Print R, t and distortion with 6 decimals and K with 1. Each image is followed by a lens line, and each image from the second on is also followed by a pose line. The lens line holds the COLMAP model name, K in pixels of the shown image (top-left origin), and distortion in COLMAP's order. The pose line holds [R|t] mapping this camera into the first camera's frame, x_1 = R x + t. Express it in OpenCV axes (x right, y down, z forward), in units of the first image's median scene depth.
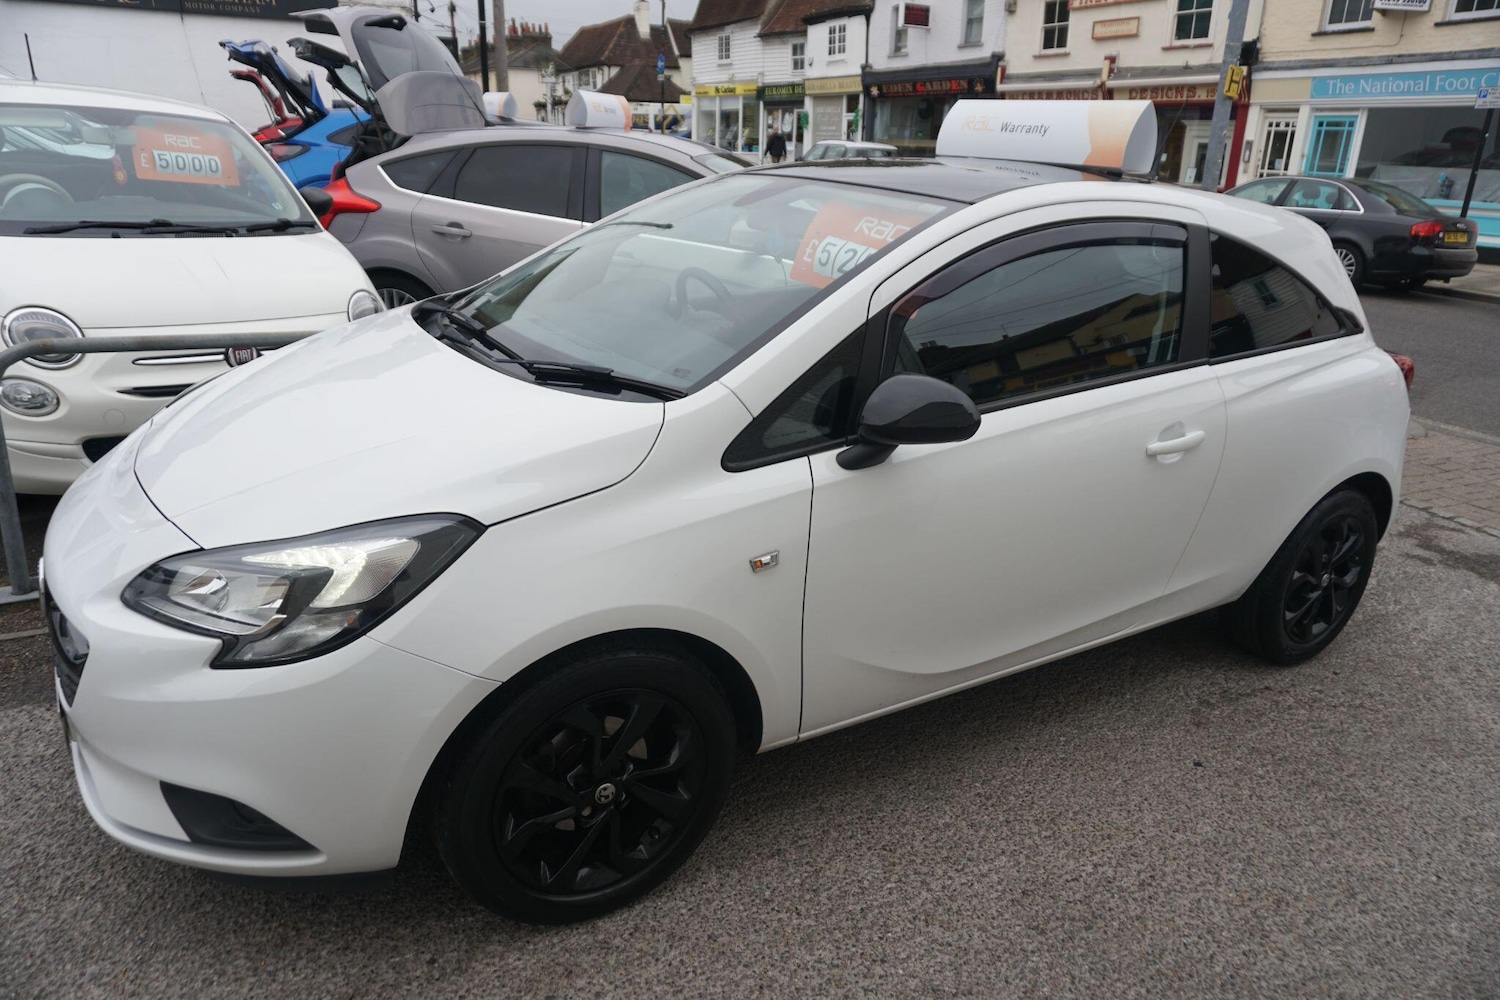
lens RADIAL K [[1009.1, 0, 751.2], [0, 1009.1, 500.0], [0, 0, 1]] dist [-0.044250, 0.032286]
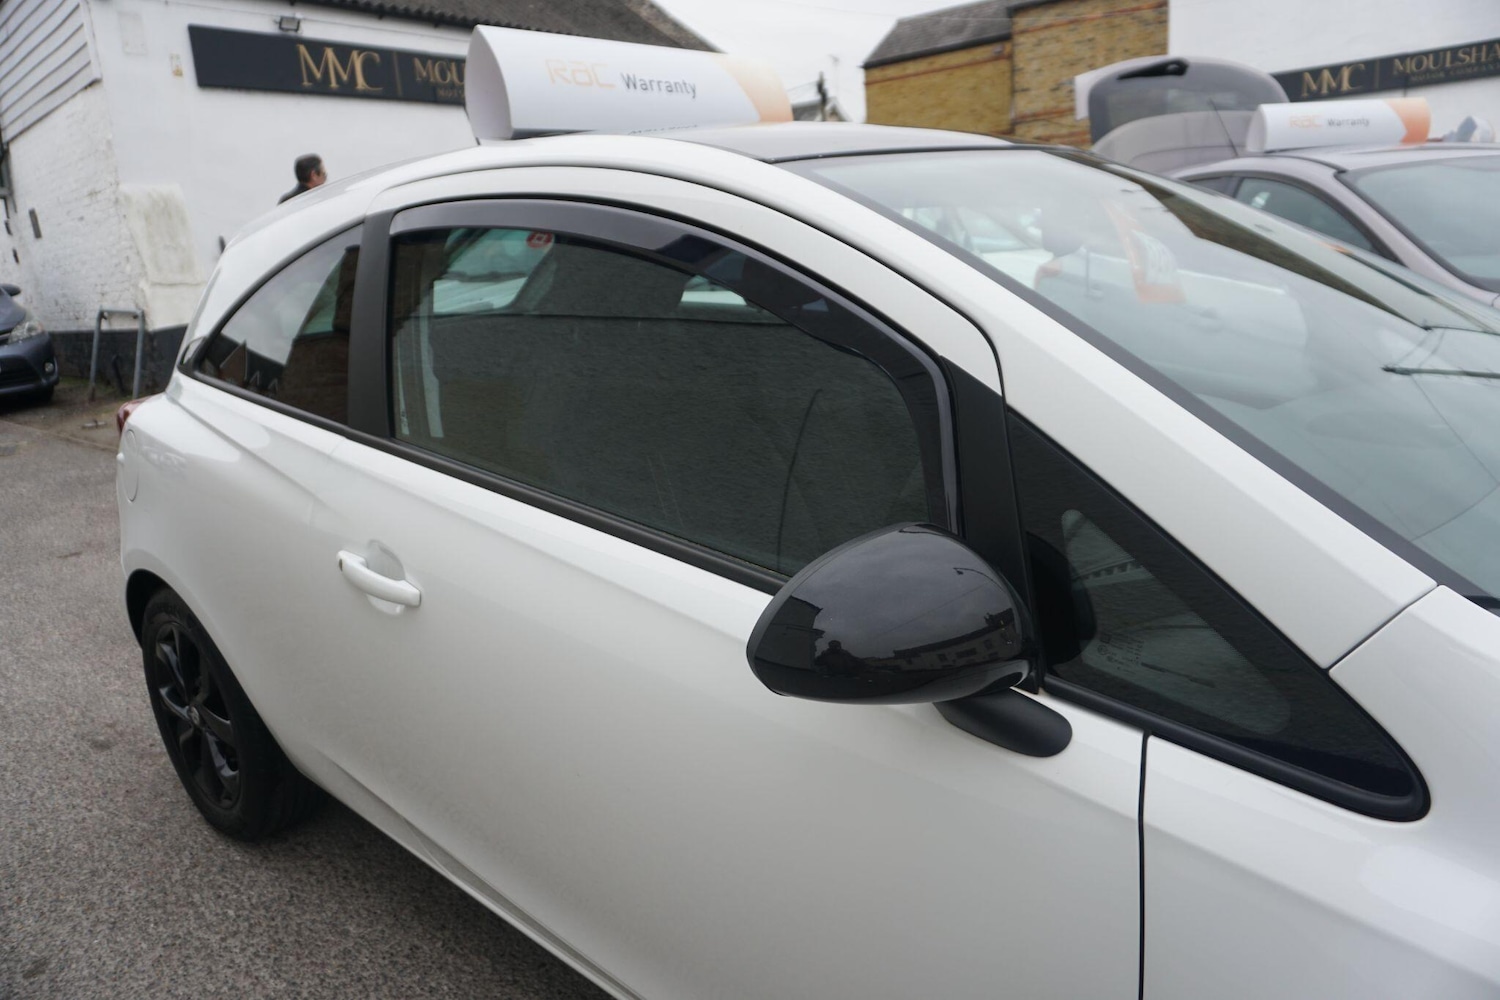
lens RADIAL K [[1009.6, 0, 749.4], [0, 1009.6, 500.8], [0, 0, 1]] dist [-0.046774, 0.032177]
pose [[0.353831, 0.161159, -0.921321, 0.444319], [-0.239190, 0.967879, 0.077442, -0.074864], [0.904208, 0.192970, 0.381013, 0.397071]]
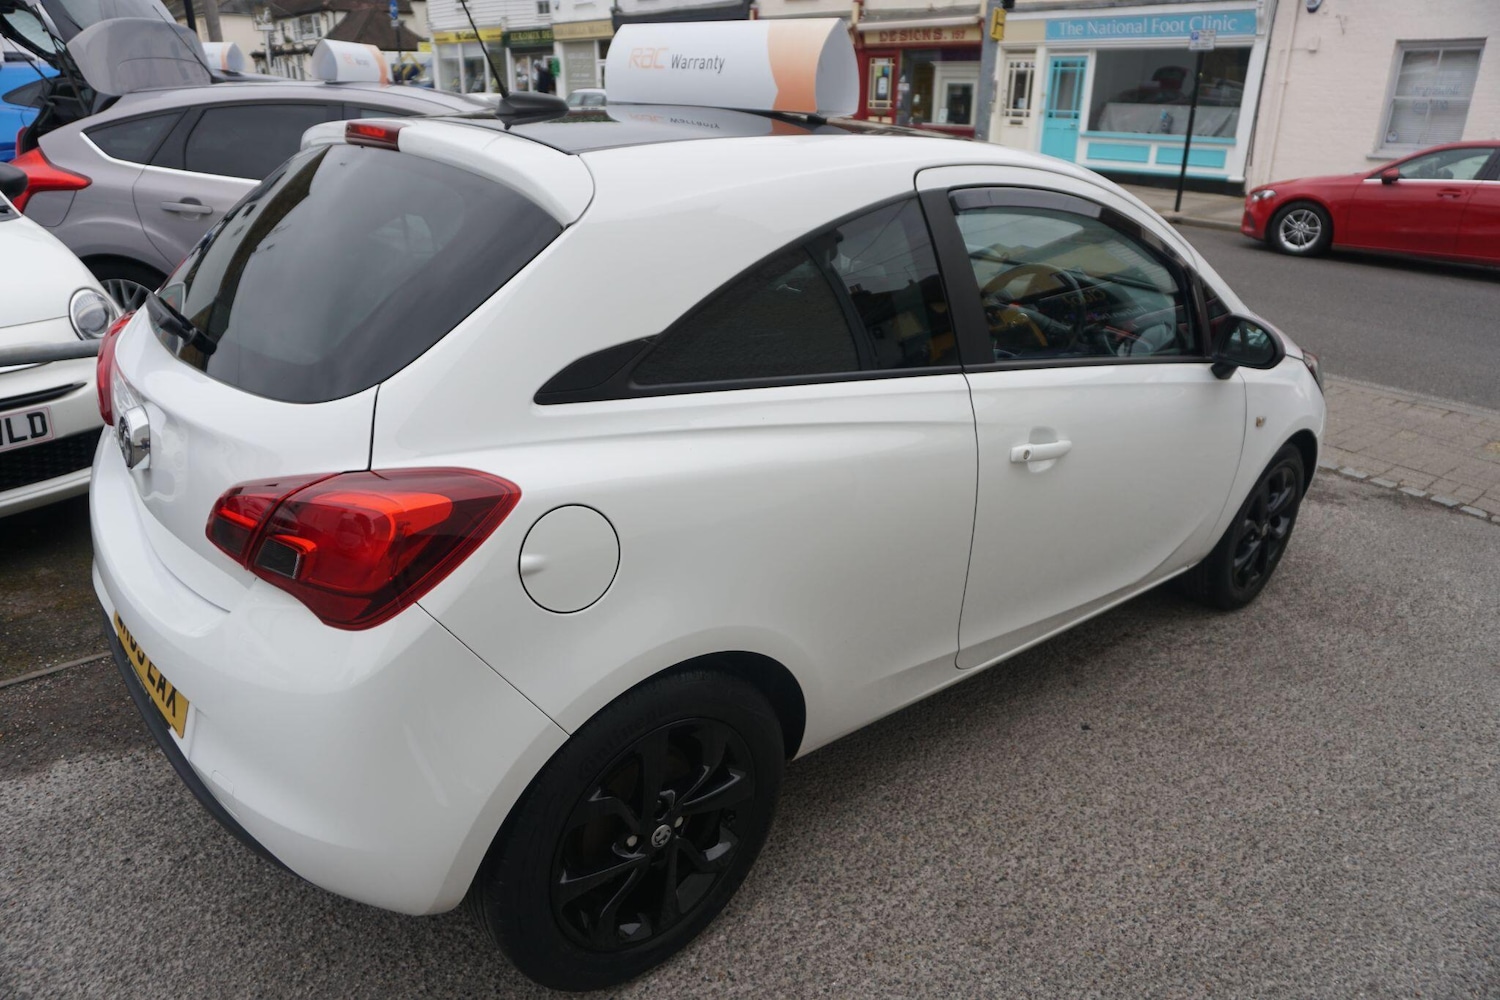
lens RADIAL K [[1009.1, 0, 751.2], [0, 1009.1, 500.0], [0, 0, 1]] dist [-0.044250, 0.032286]
pose [[0.973101, -0.099799, 0.207641, -0.029685], [0.089910, 0.994343, 0.056553, -0.022981], [-0.212111, -0.036363, 0.976569, 0.052038]]
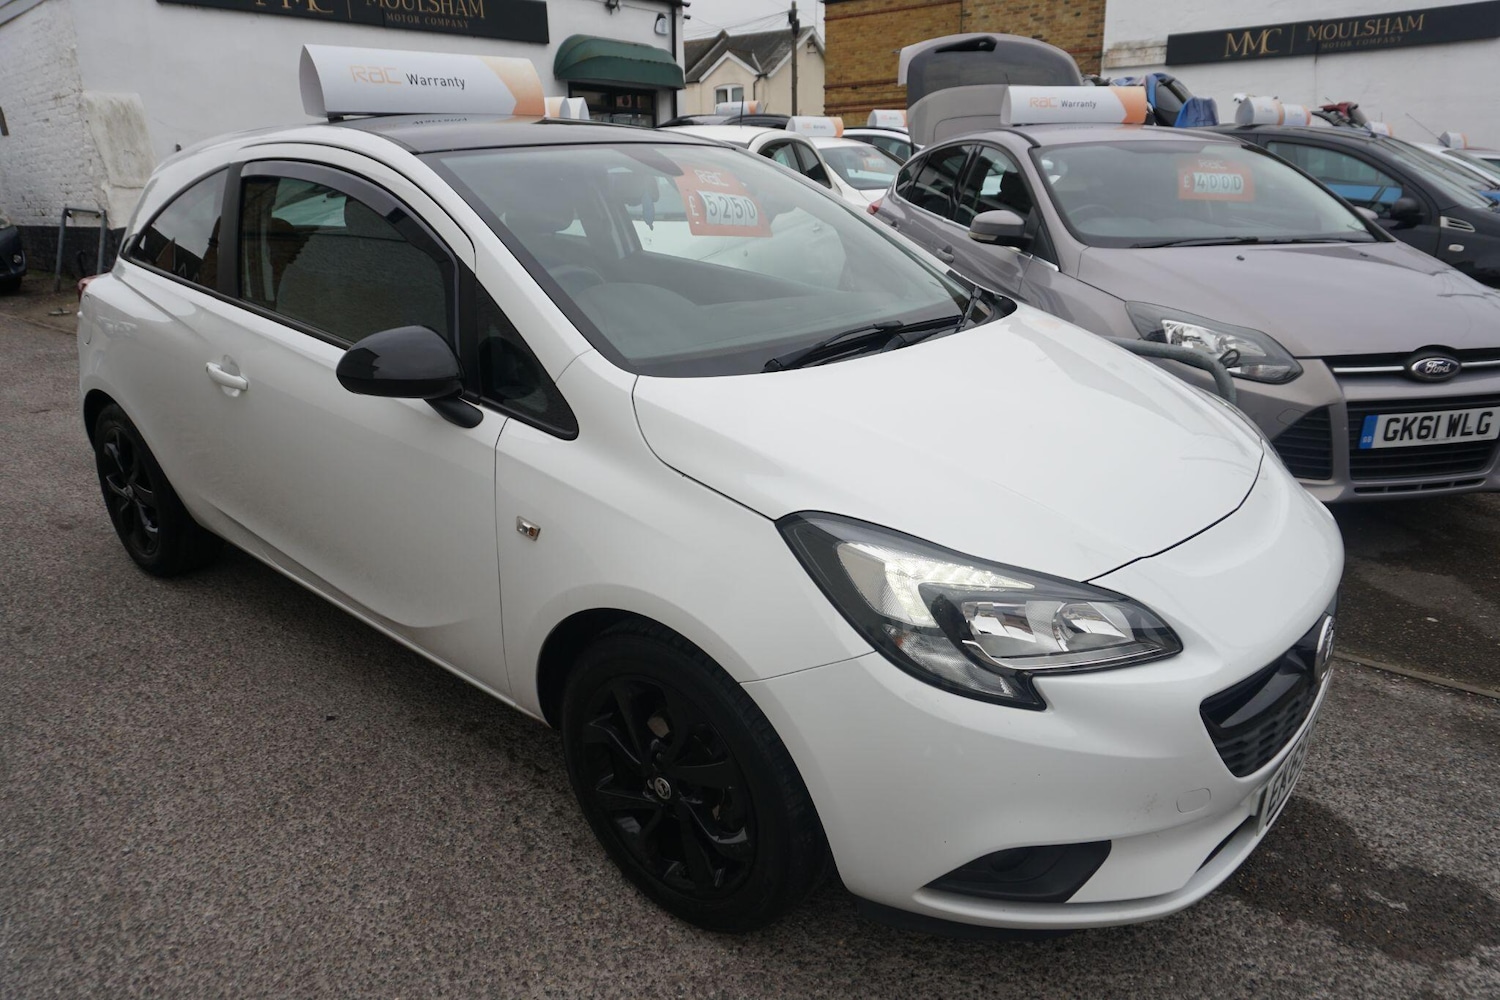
lens RADIAL K [[1009.1, 0, 751.2], [0, 1009.1, 500.0], [0, 0, 1]] dist [-0.044250, 0.032286]
pose [[0.368436, 0.238005, -0.898670, 0.692492], [-0.282770, 0.949561, 0.135553, -0.088352], [0.885605, 0.204174, 0.417153, 0.448010]]
